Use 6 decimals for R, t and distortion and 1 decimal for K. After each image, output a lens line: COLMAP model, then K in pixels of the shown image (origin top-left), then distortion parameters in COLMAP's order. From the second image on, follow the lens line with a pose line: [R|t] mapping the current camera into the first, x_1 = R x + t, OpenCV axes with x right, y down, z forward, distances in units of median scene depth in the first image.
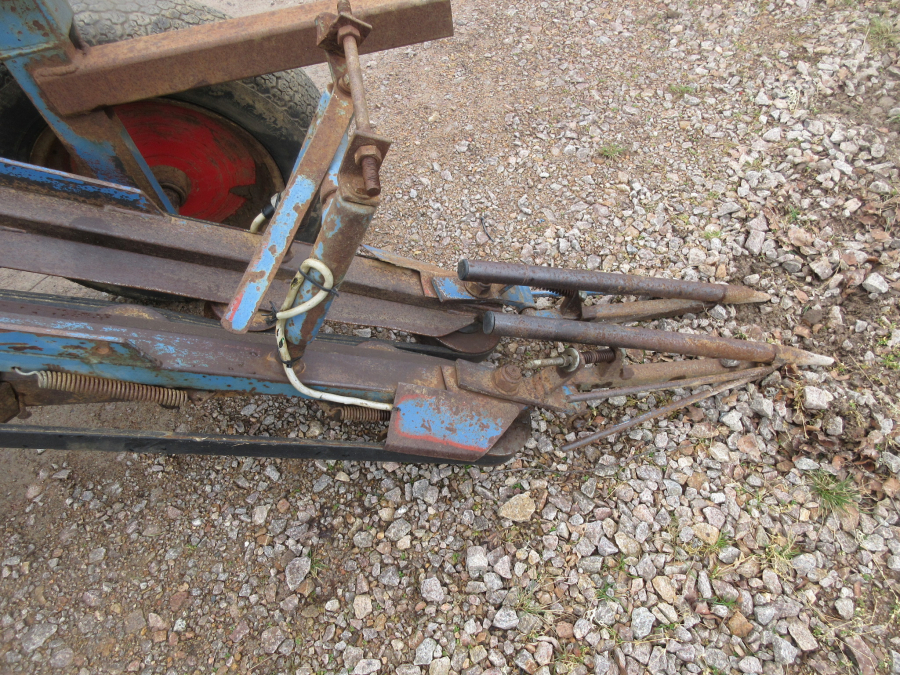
lens RADIAL K [[670.1, 0, 449.3], [0, 670.1, 336.5], [0, 0, 1]] dist [0.008366, -0.002046]
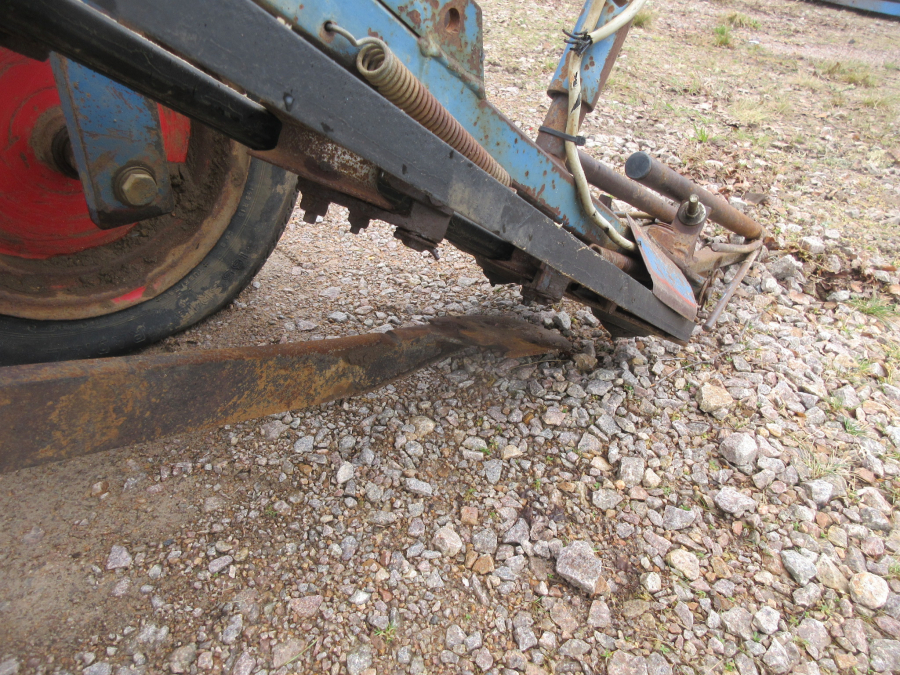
lens RADIAL K [[670.1, 0, 451.0], [0, 670.1, 338.6], [0, 0, 1]] dist [0.008366, -0.002046]
pose [[0.796249, -0.202680, 0.570008, -0.599155], [0.398445, 0.884686, -0.242019, 0.258996], [-0.455225, 0.419824, 0.785187, 0.468213]]
